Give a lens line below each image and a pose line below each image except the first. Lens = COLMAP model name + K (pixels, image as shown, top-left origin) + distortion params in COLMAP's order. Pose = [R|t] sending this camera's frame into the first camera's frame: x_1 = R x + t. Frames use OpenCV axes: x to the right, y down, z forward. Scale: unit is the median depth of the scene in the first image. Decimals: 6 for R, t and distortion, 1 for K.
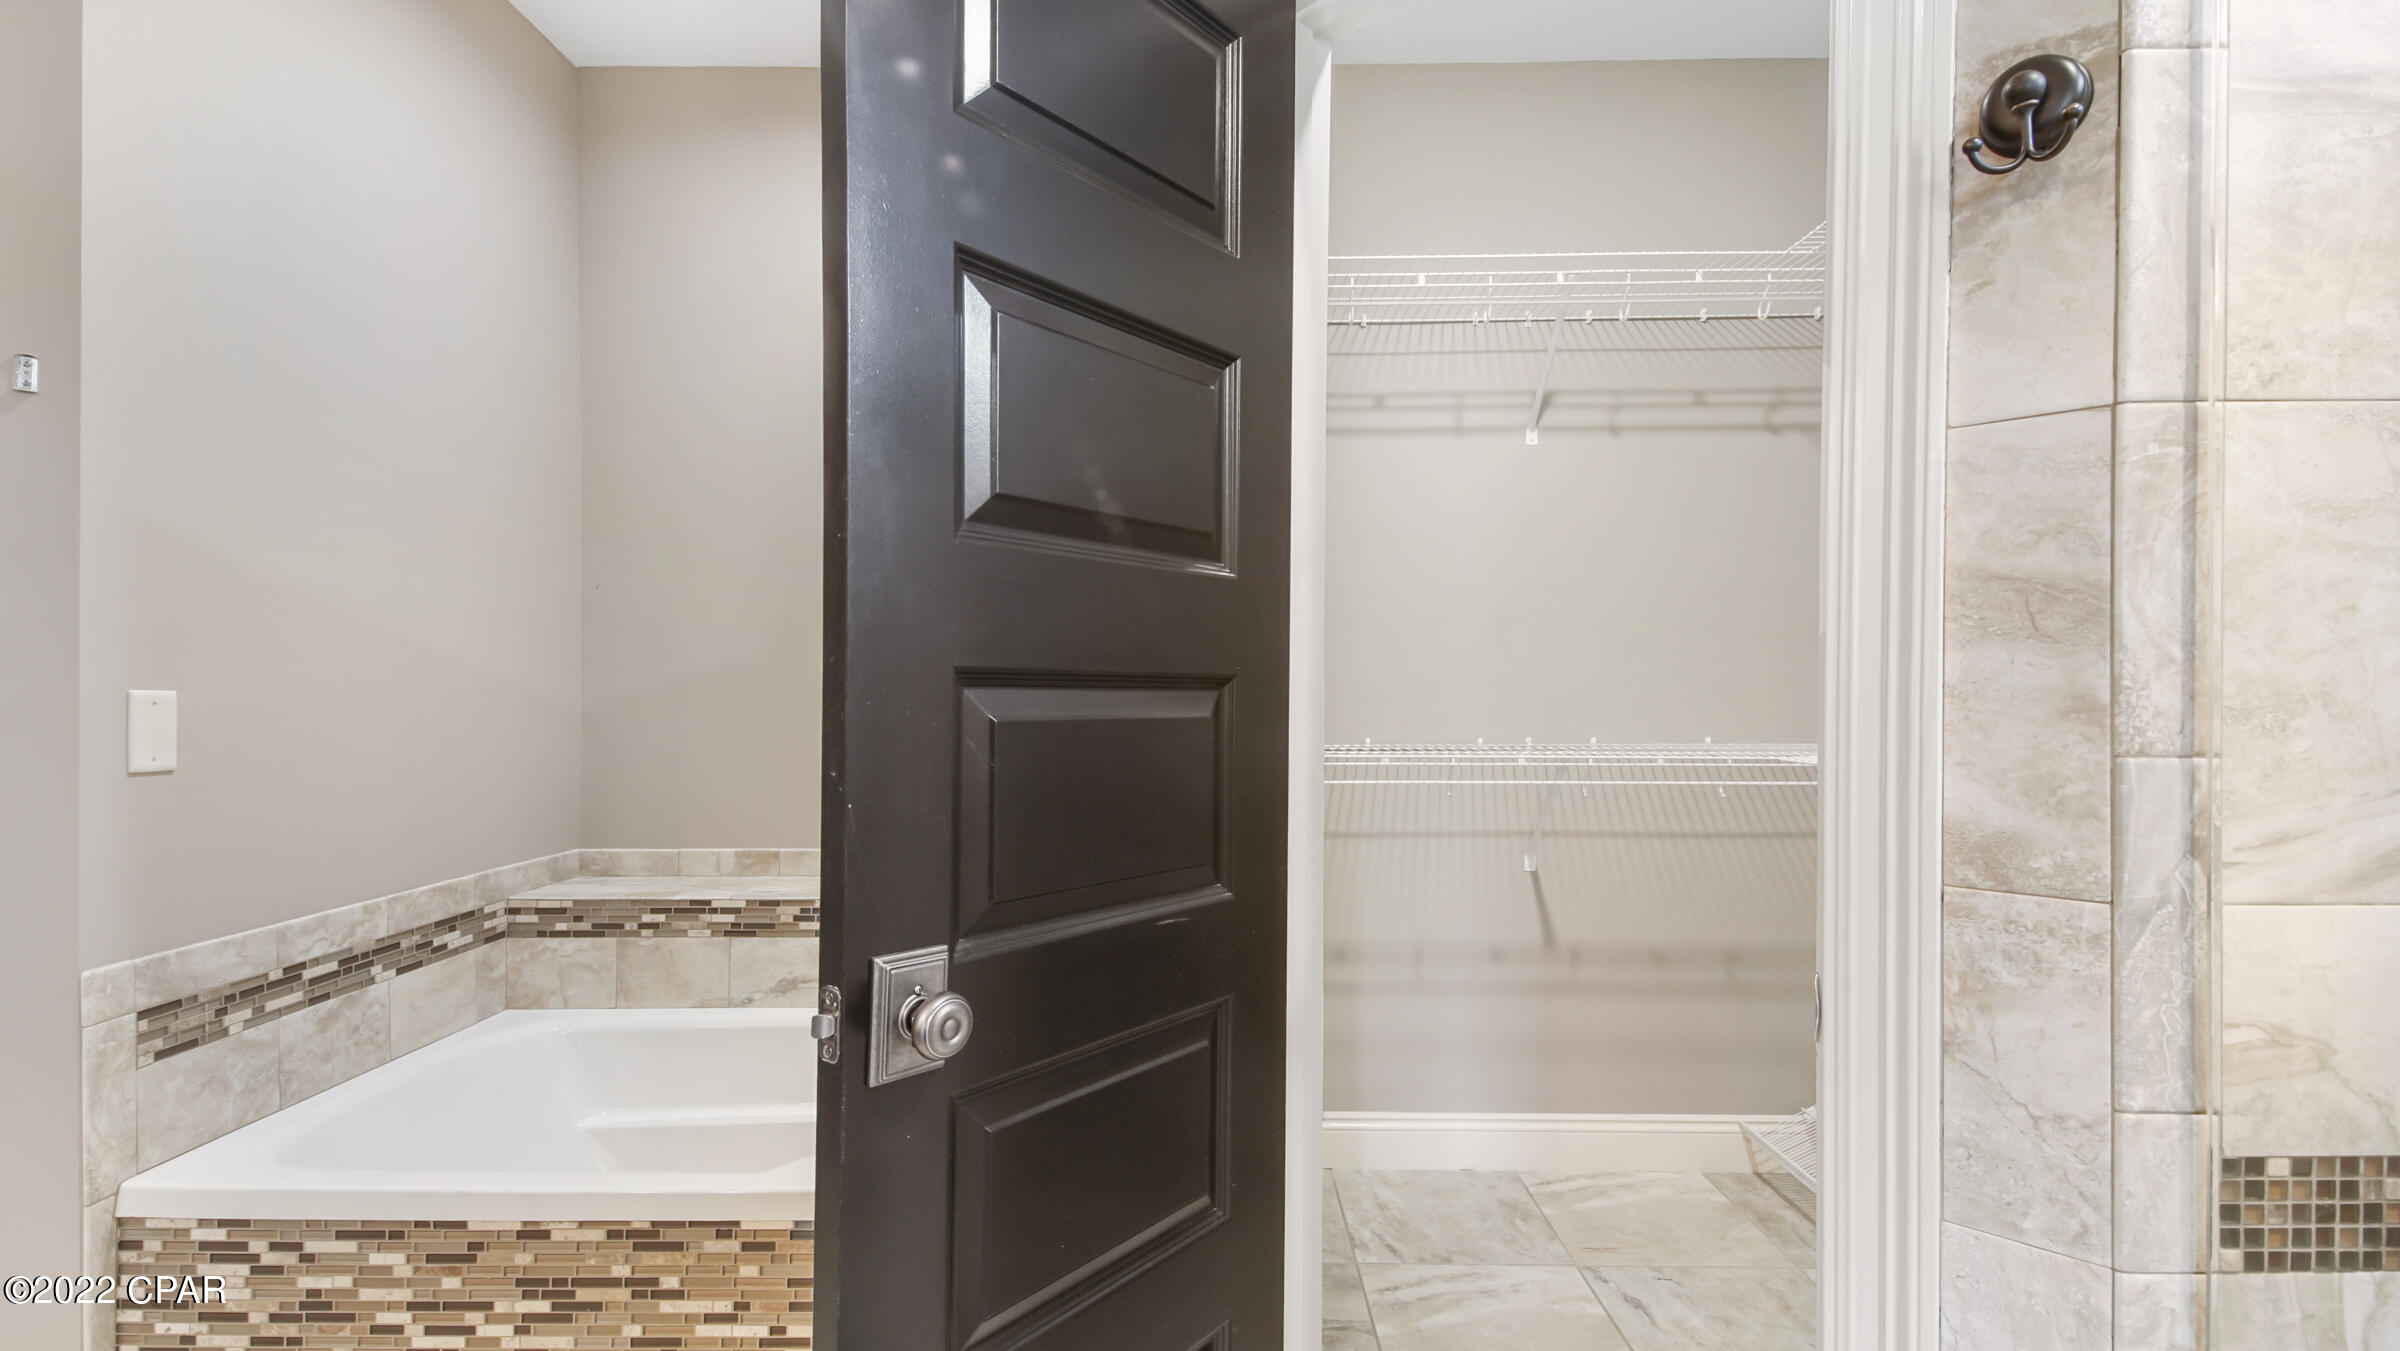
lens RADIAL K [[1075.1, 0, 1207.9], [0, 1075.1, 667.2], [0, 0, 1]] dist [0.022359, -0.012899]
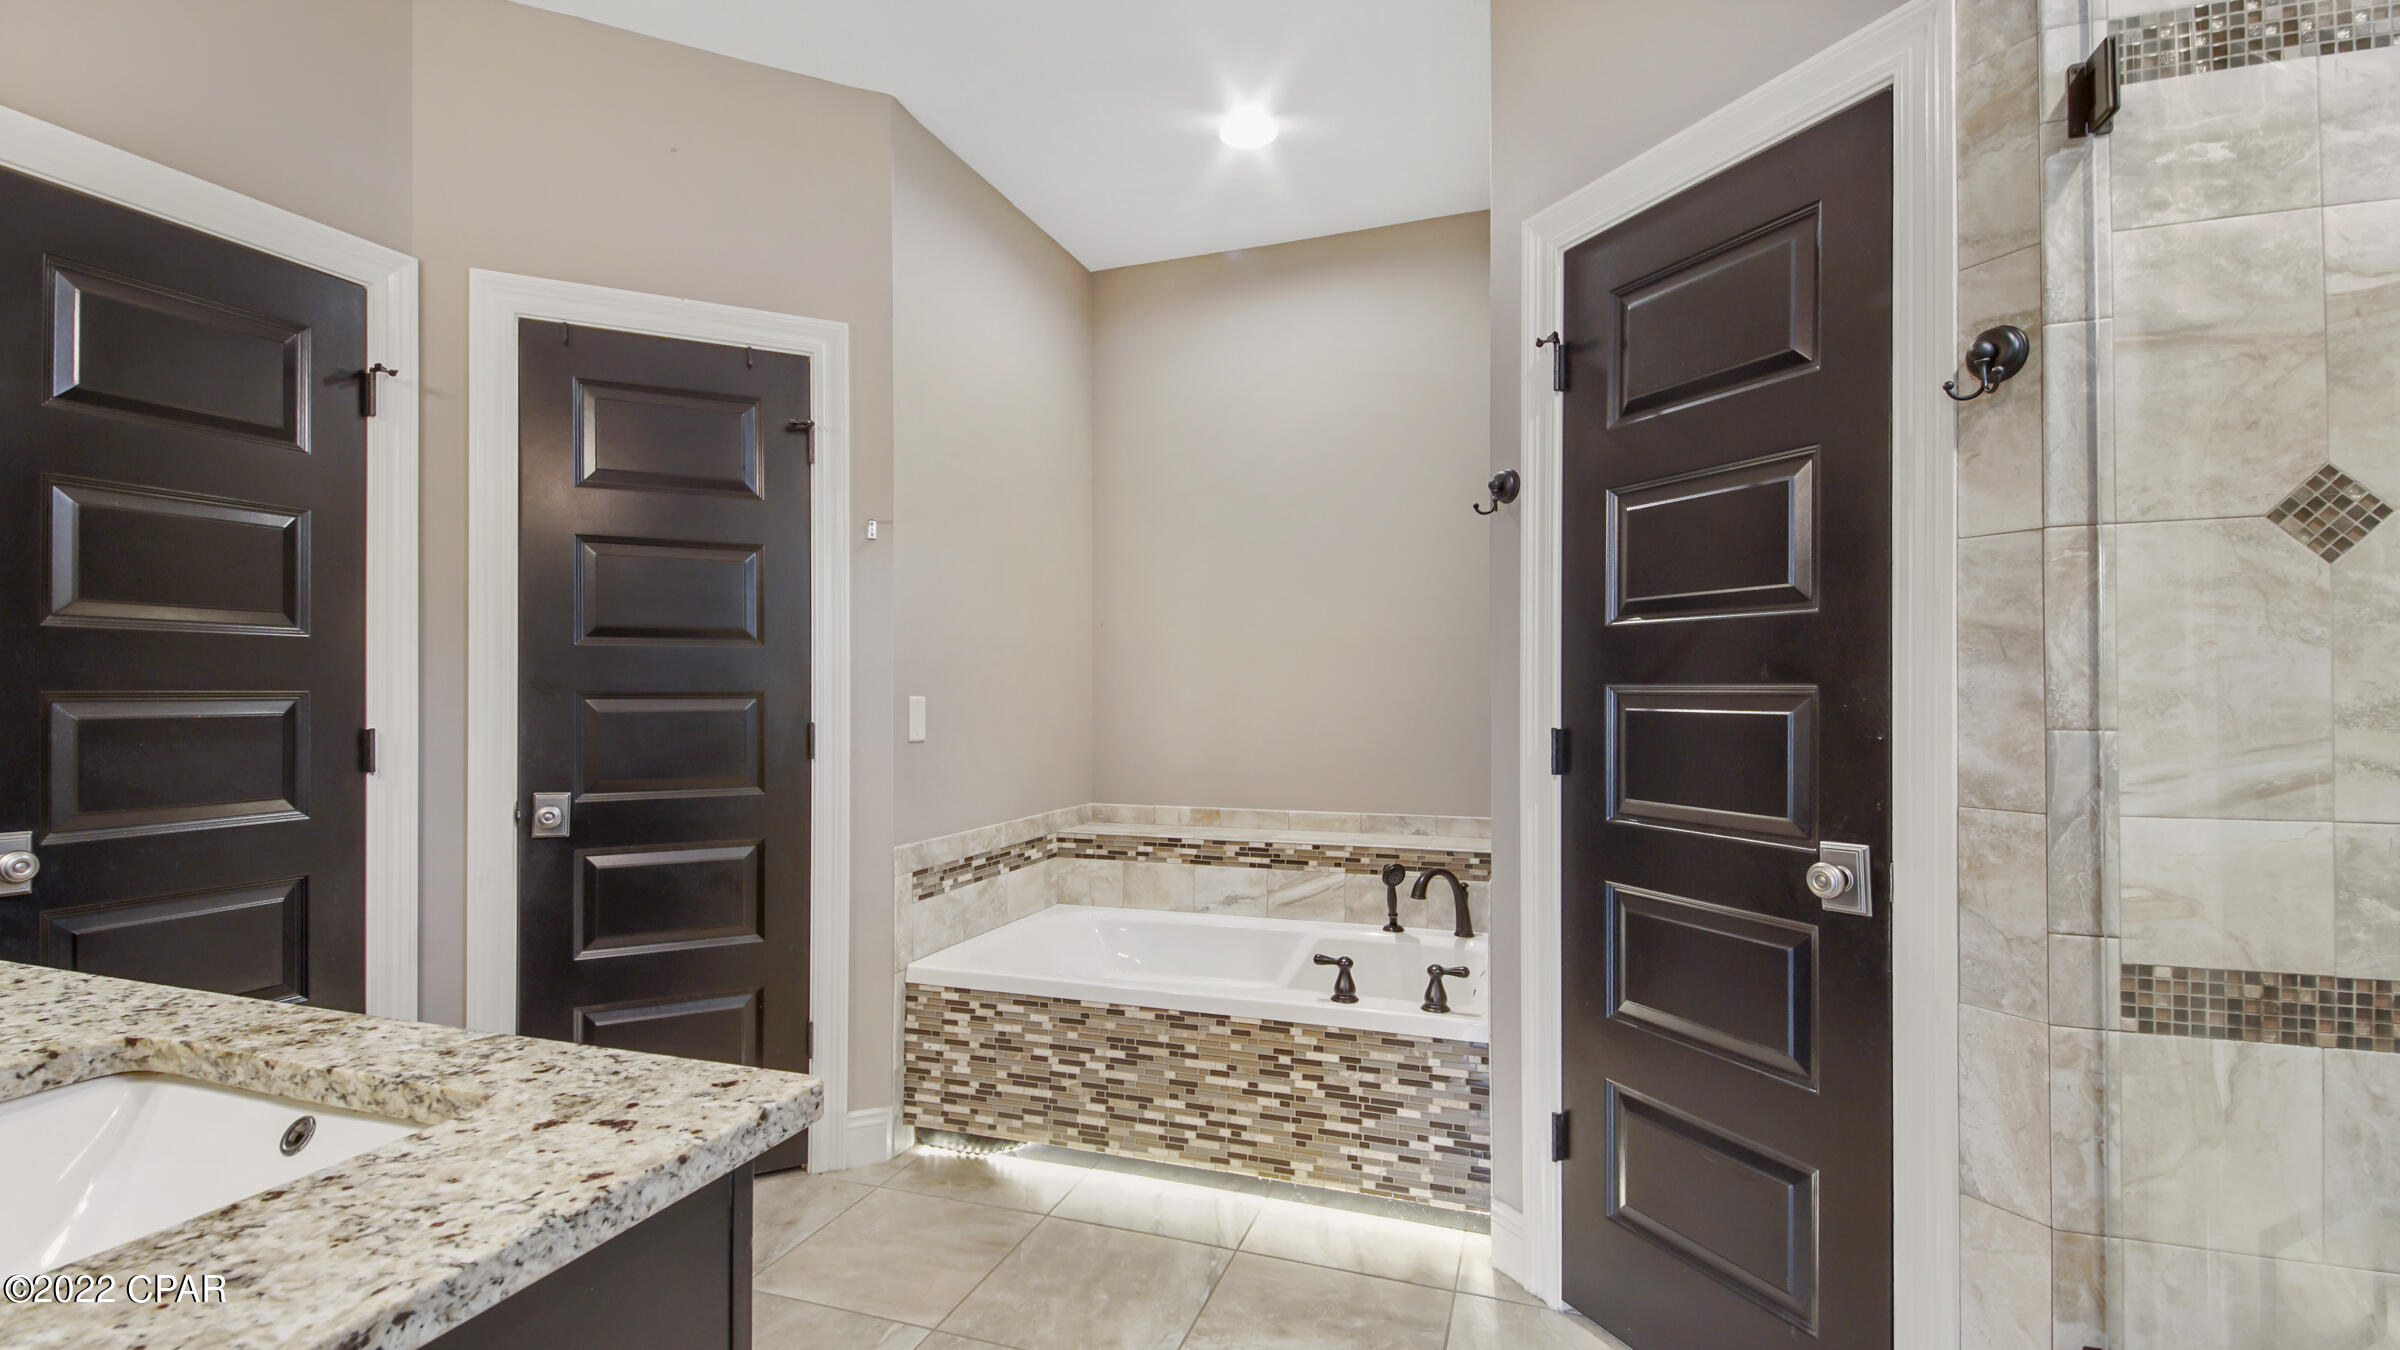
lens RADIAL K [[962.7, 0, 1193.8], [0, 962.7, 668.3], [0, 0, 1]] dist [-0.019294, -0.000979]
pose [[0.935916, -0.013584, -0.351962, 0.083717], [0.010606, 0.999890, -0.010388, -0.014023], [0.352065, 0.005990, 0.935957, -0.836607]]
